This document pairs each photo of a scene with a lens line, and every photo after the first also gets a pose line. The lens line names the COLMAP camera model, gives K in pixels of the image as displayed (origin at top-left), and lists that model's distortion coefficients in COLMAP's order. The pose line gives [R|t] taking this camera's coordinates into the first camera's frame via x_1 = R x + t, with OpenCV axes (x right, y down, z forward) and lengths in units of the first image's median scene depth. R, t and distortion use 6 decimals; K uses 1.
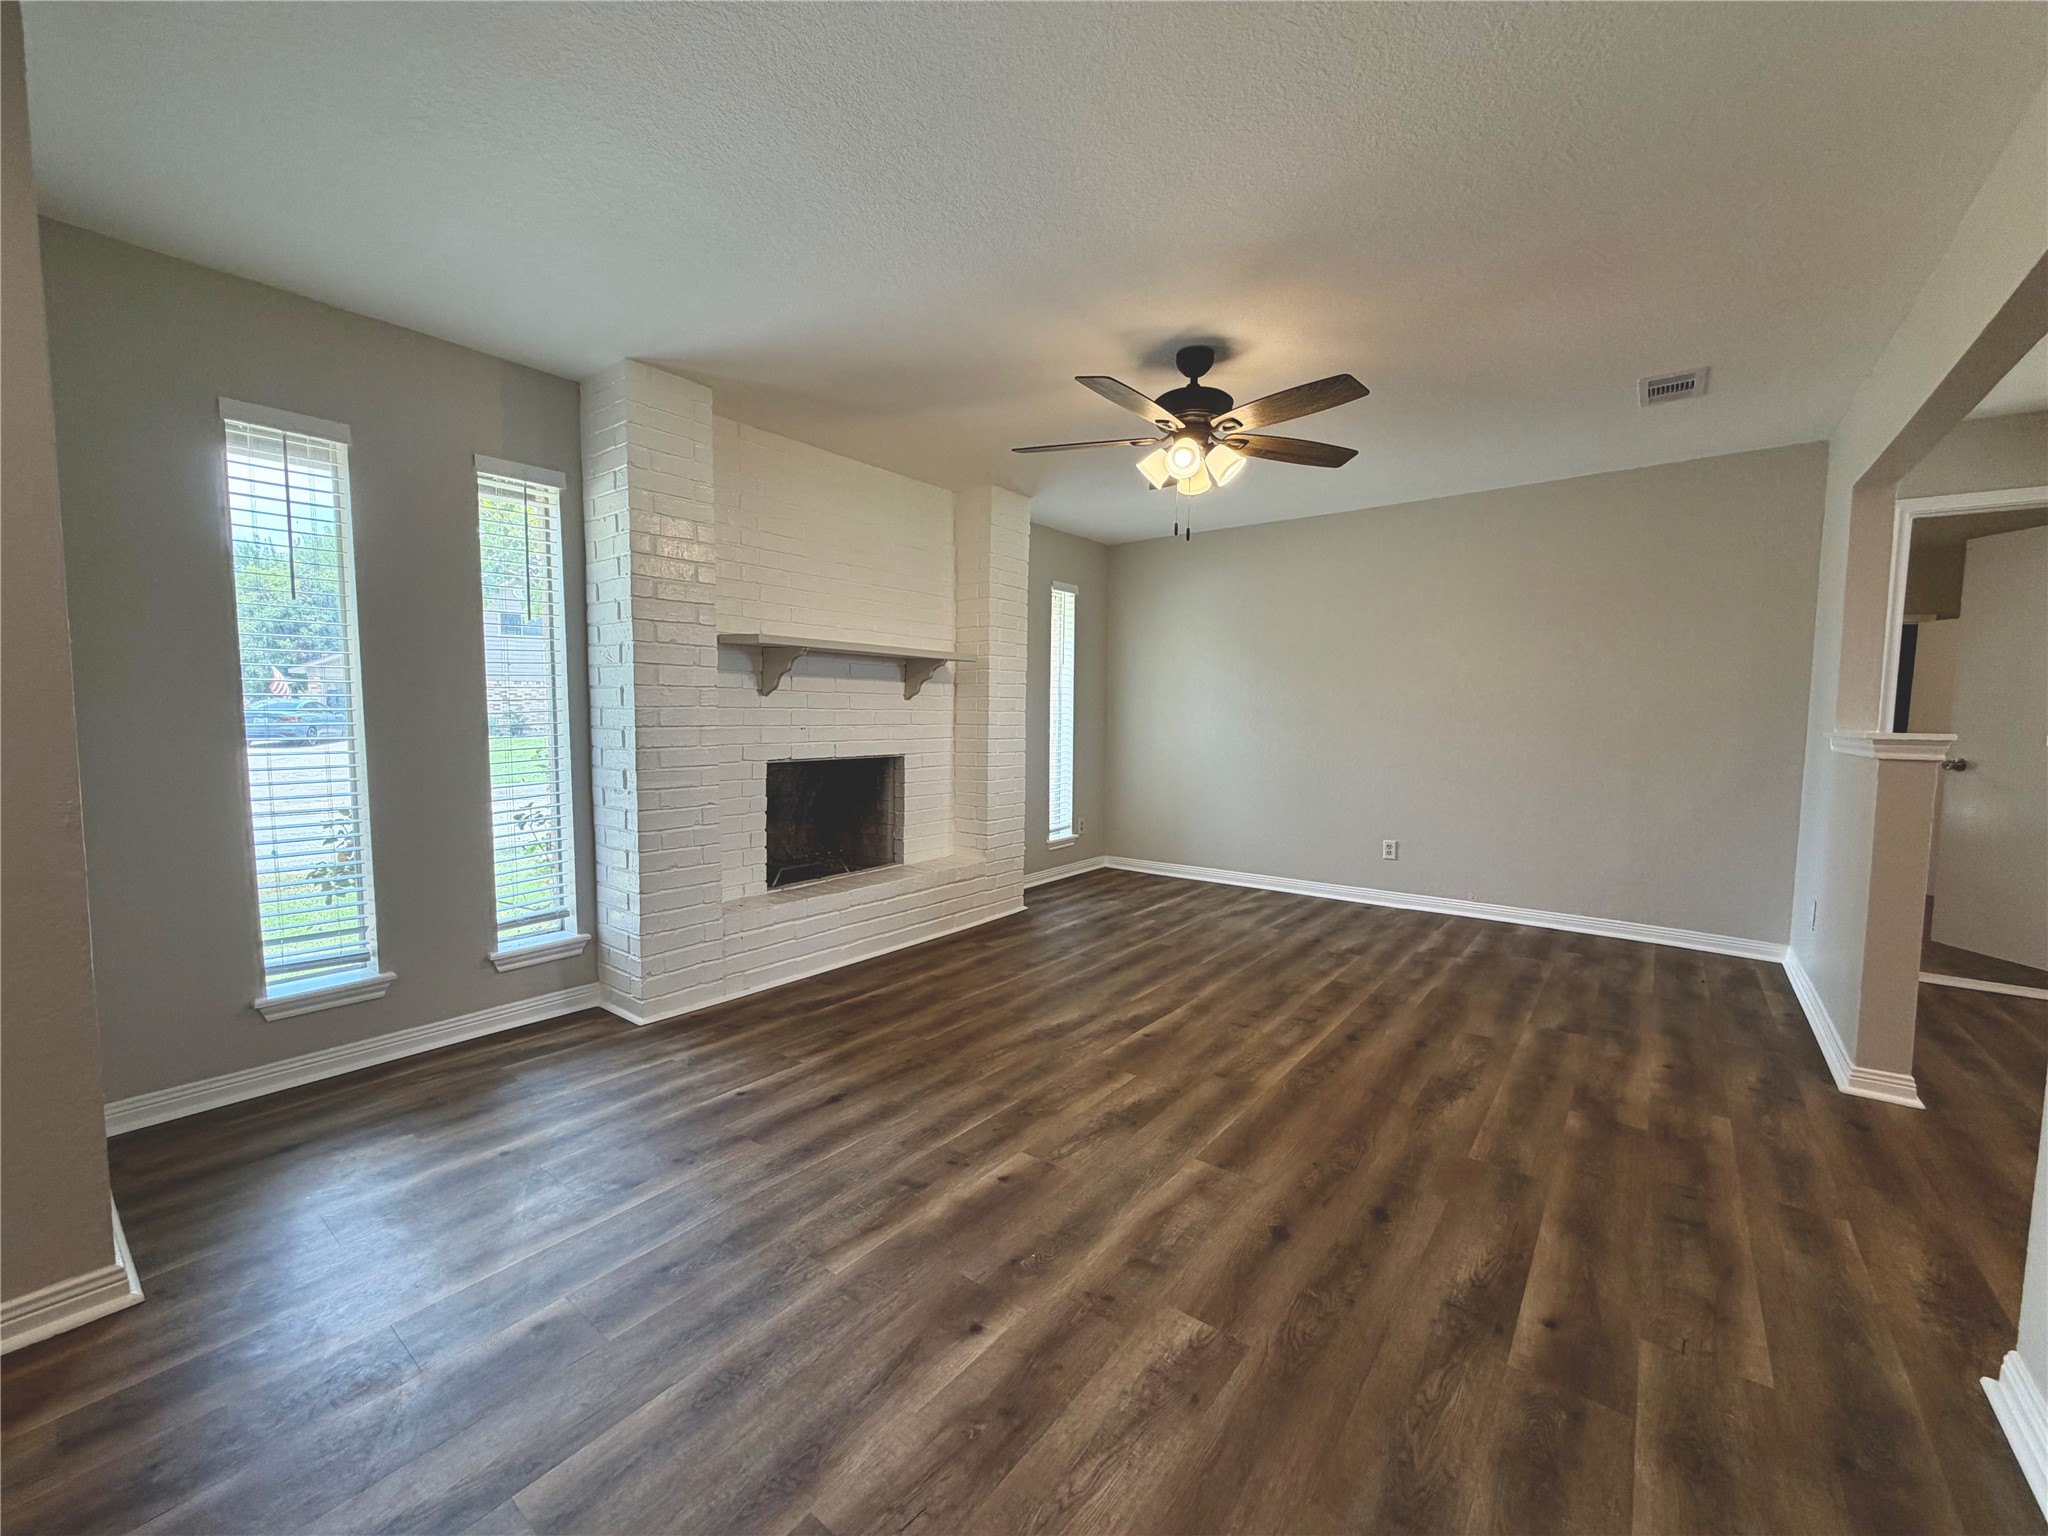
lens RADIAL K [[817.2, 0, 1018.8], [0, 817.2, 771.2], [0, 0, 1]] dist [-0.002414, 0.000887]
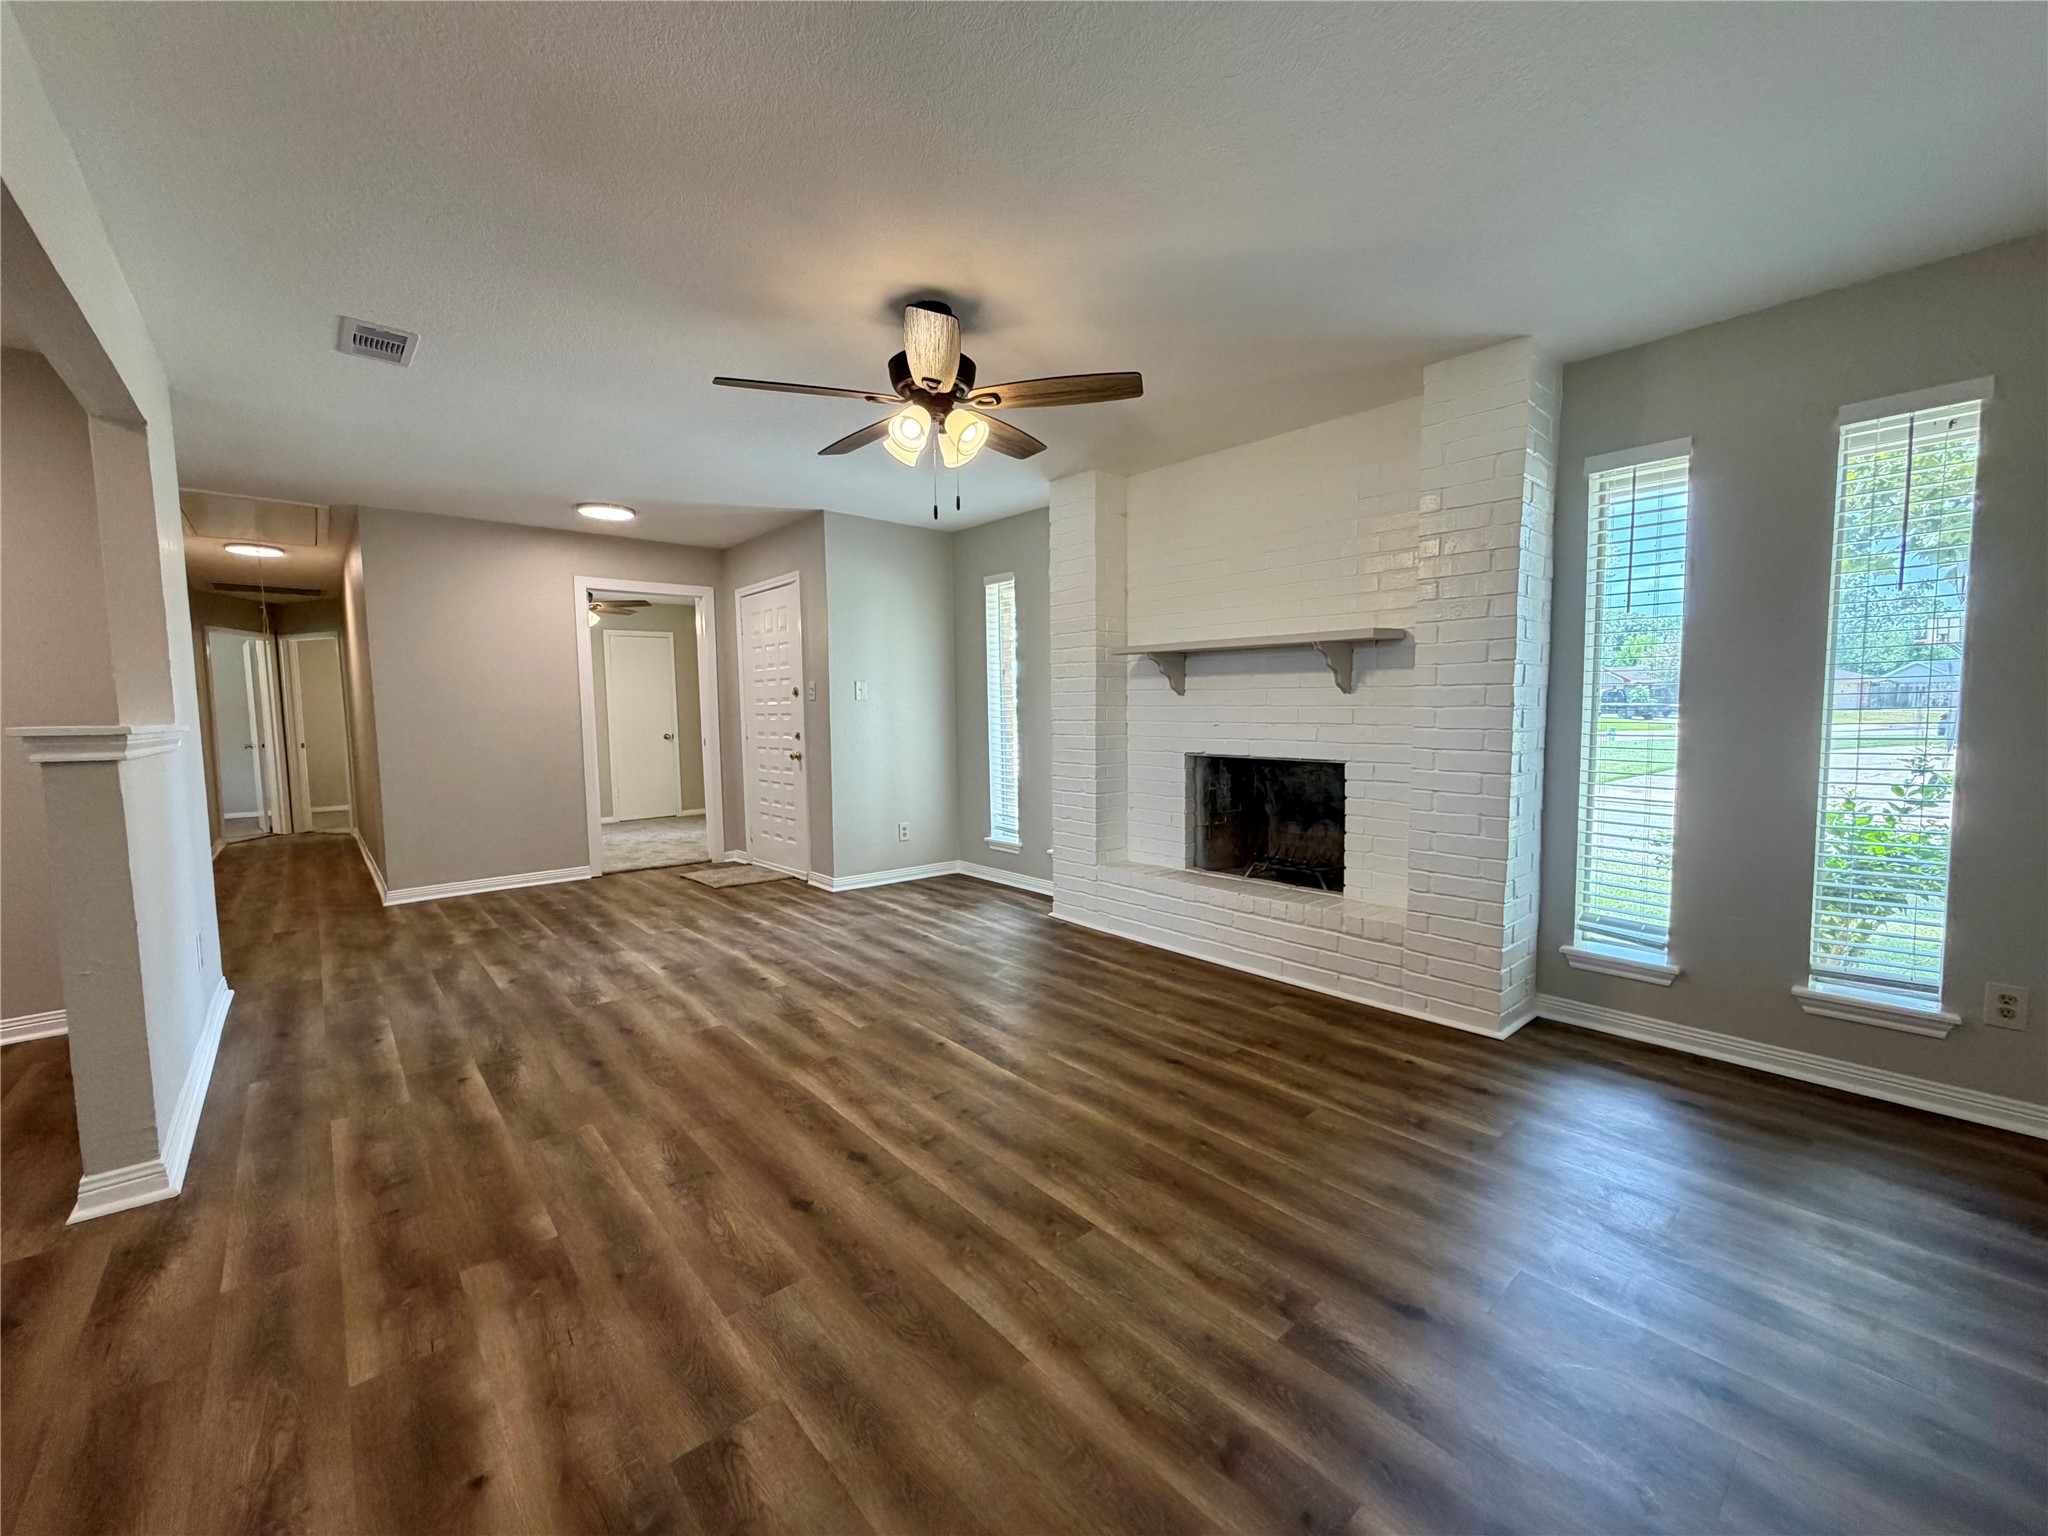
lens RADIAL K [[817.2, 0, 1015.5], [0, 817.2, 772.5], [0, 0, 1]] dist [-0.002414, 0.000887]
pose [[-0.185768, 0.071293, -0.980004, 1.197836], [-0.068140, 0.994029, 0.085230, -0.093582], [0.980228, 0.082610, -0.179801, 1.389462]]
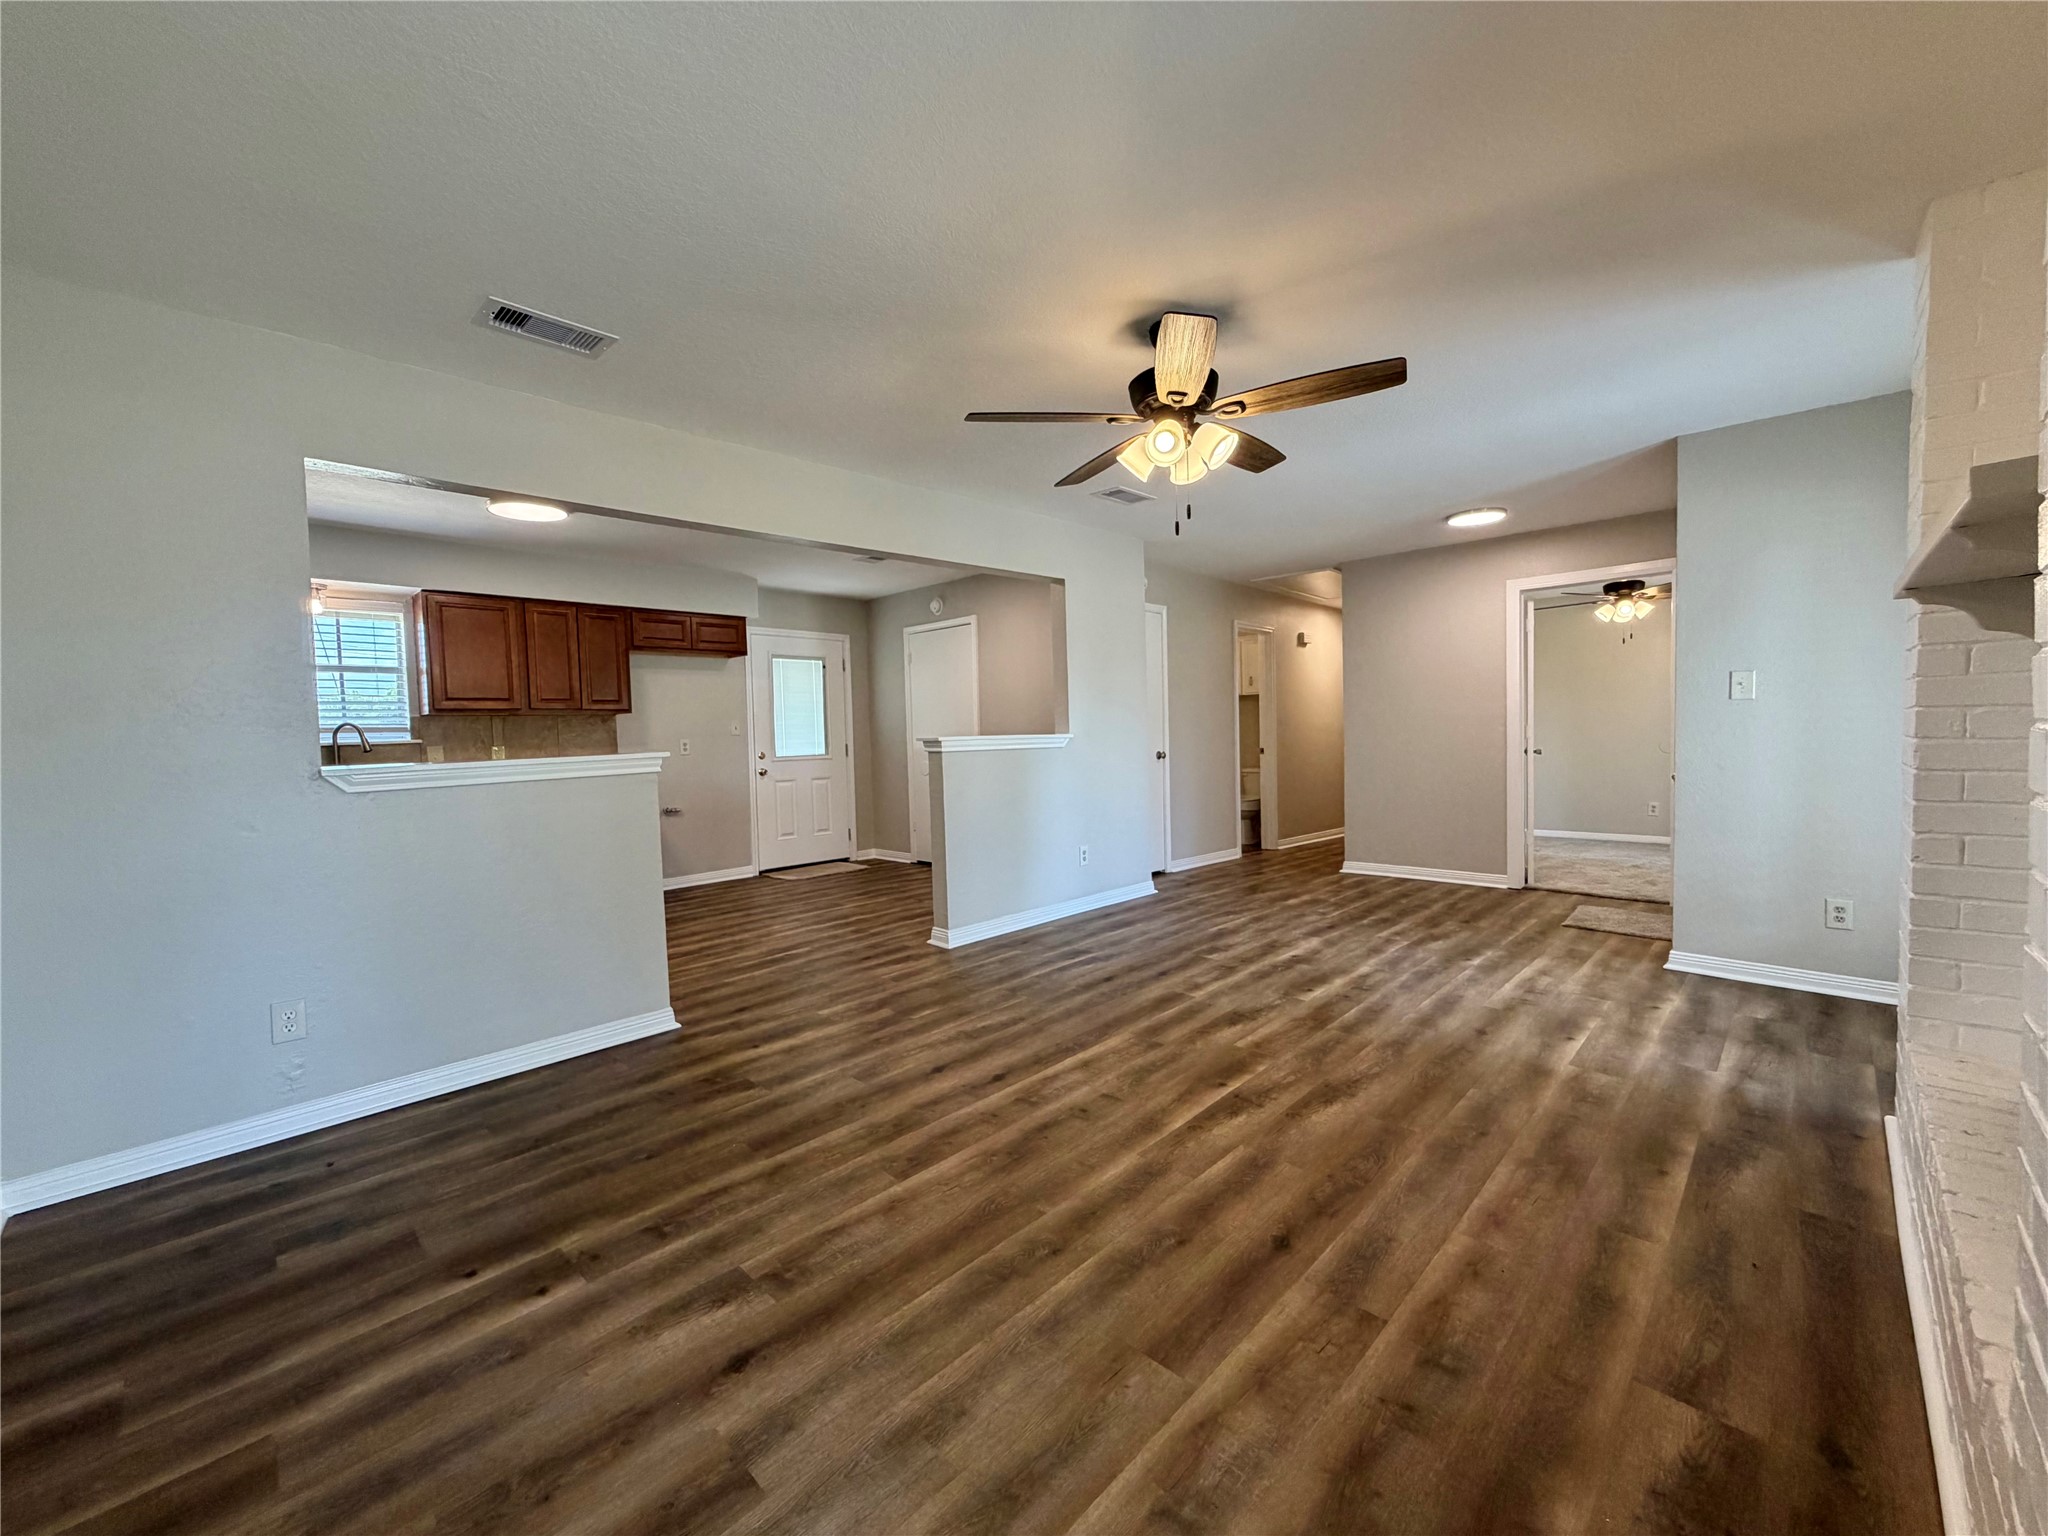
lens RADIAL K [[817.2, 0, 1023.0], [0, 817.2, 771.4], [0, 0, 1]] dist [-0.002414, 0.000887]
pose [[-0.994684, 0.011631, 0.102313, 0.315728], [0.024924, 0.991250, 0.129624, -0.160603], [-0.099910, 0.131485, -0.986271, 2.104472]]
